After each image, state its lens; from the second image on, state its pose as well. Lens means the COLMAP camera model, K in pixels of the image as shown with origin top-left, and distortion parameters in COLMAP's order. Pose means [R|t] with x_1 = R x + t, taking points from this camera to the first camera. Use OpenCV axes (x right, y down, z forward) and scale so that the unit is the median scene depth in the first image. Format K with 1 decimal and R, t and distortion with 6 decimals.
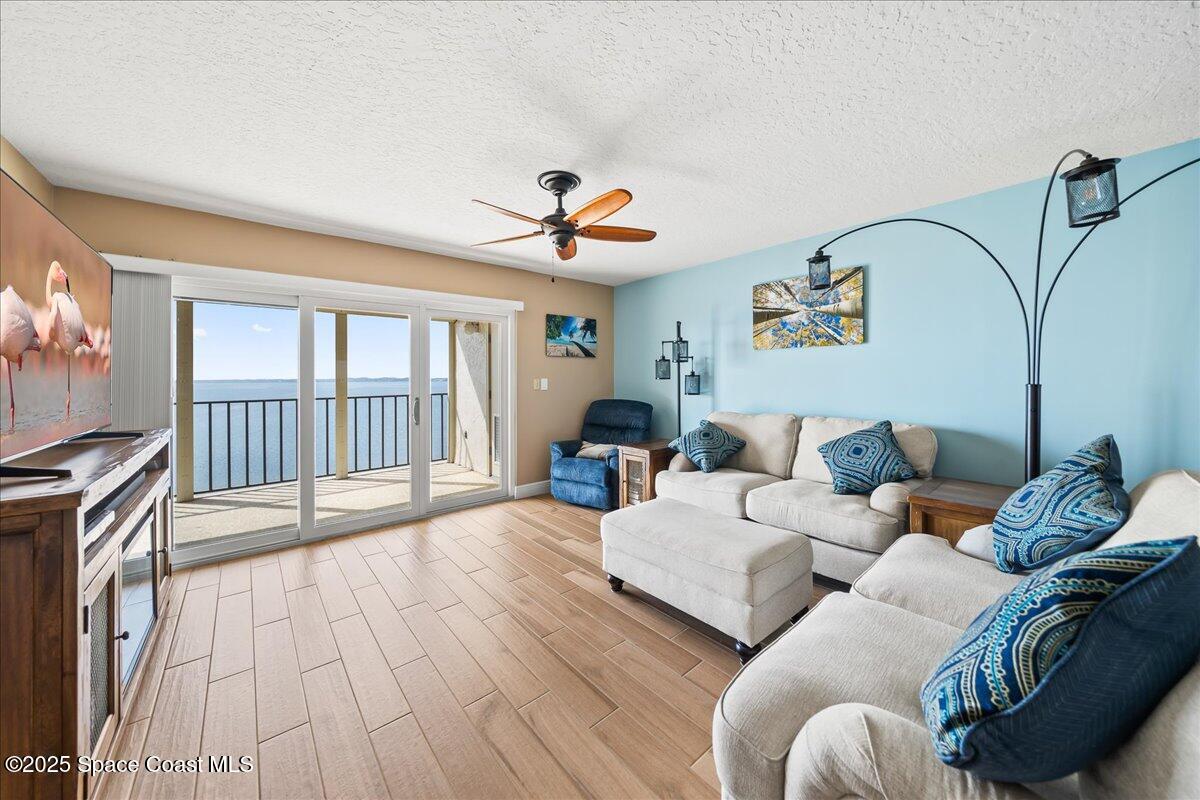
lens RADIAL K [[417.1, 0, 603.5], [0, 417.1, 375.9], [0, 0, 1]] dist [-0.002285, -0.000087]
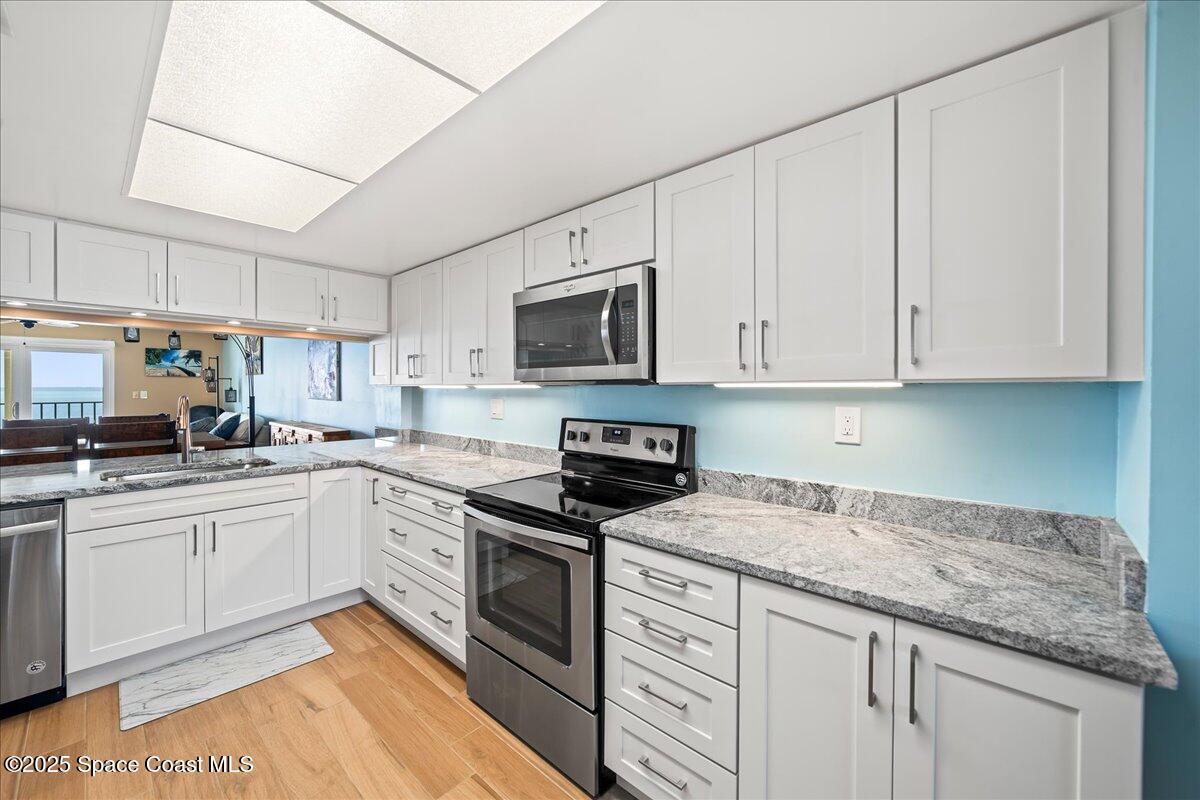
lens RADIAL K [[470.7, 0, 596.3], [0, 470.7, 392.1], [0, 0, 1]] dist [-0.000623, -0.000116]
pose [[0.993729, 0.008751, 0.111469, 1.544292], [-0.009872, 0.999906, 0.009515, -0.026929], [-0.111375, -0.010556, 0.993722, -1.028566]]
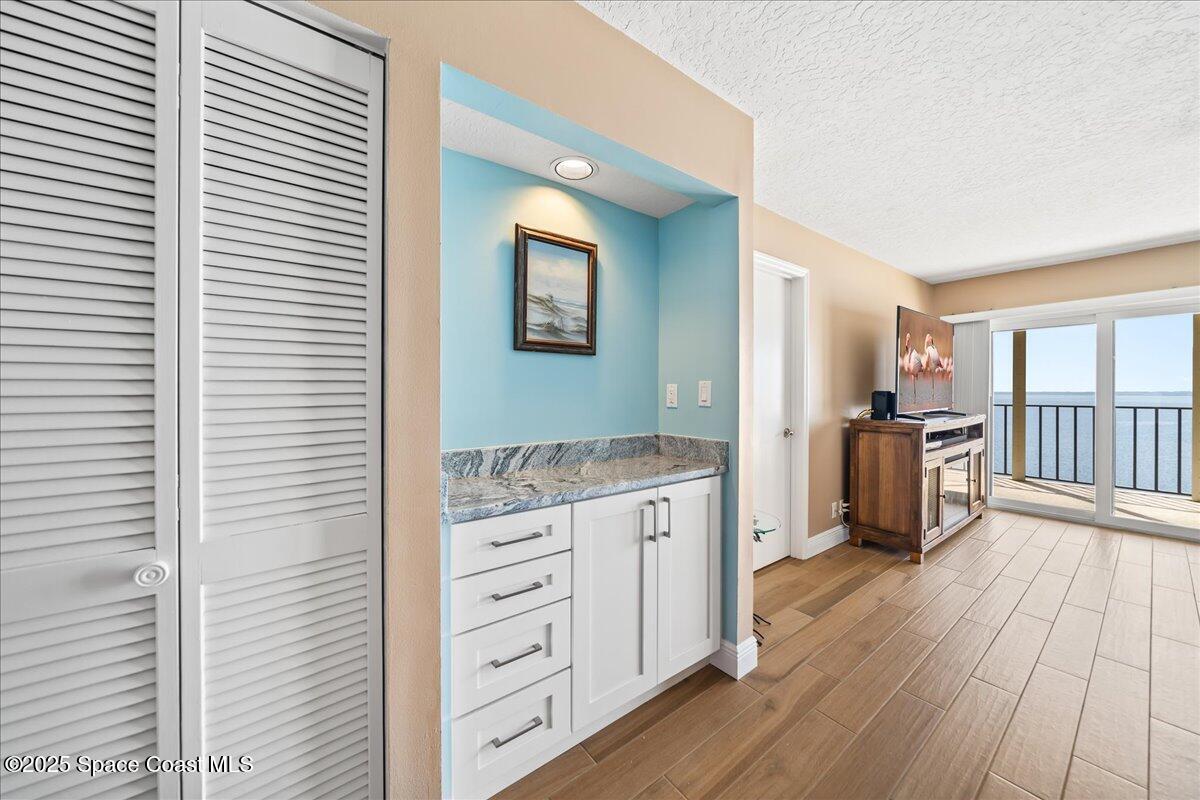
lens RADIAL K [[417.1, 0, 605.3], [0, 417.1, 396.9], [0, 0, 1]] dist [-0.002285, -0.000087]
pose [[-0.061514, 0.020466, -0.997896, 0.449769], [0.003381, 0.999788, 0.020296, 0.009719], [0.998100, -0.002125, -0.061570, -0.259537]]
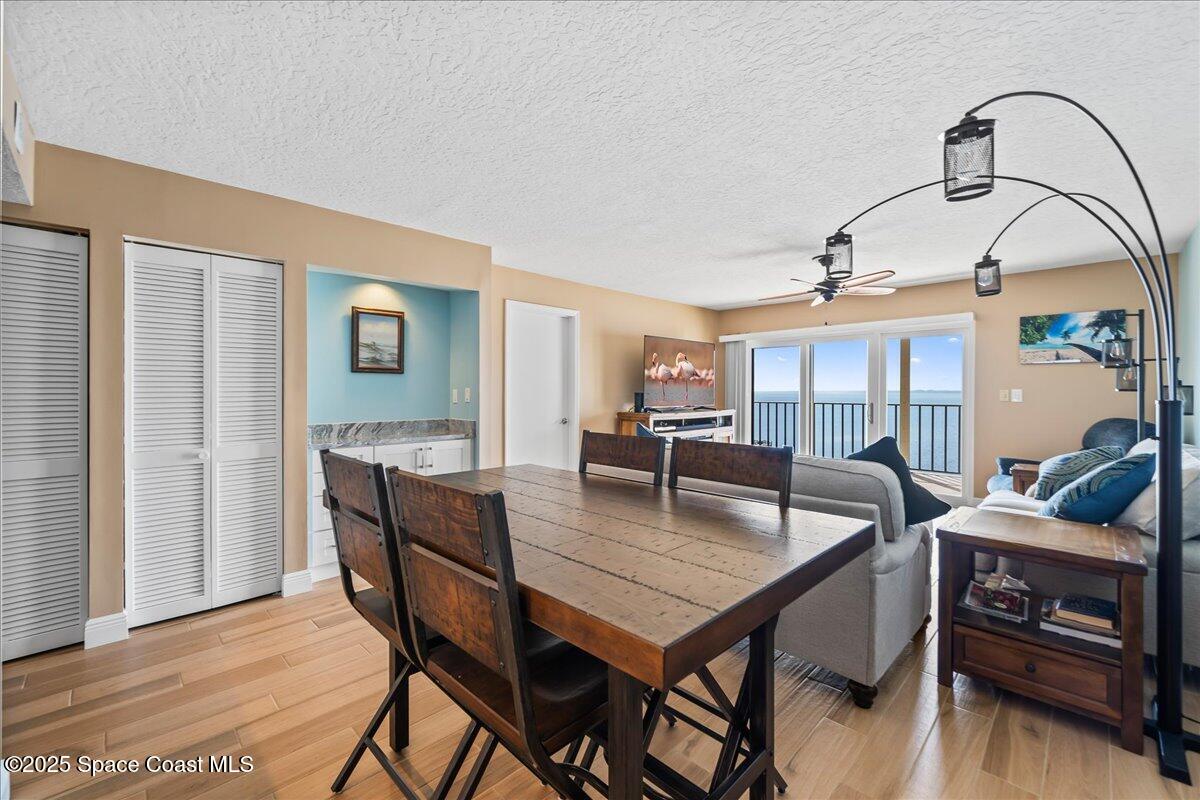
lens RADIAL K [[492.4, 0, 600.0], [0, 492.4, 396.6], [0, 0, 1]] dist [-0.002408, -0.000062]
pose [[0.066586, 0.021037, -0.997559, 1.027674], [0.001176, 0.999775, 0.021162, -0.002768], [0.997780, -0.002582, 0.066546, 0.045296]]
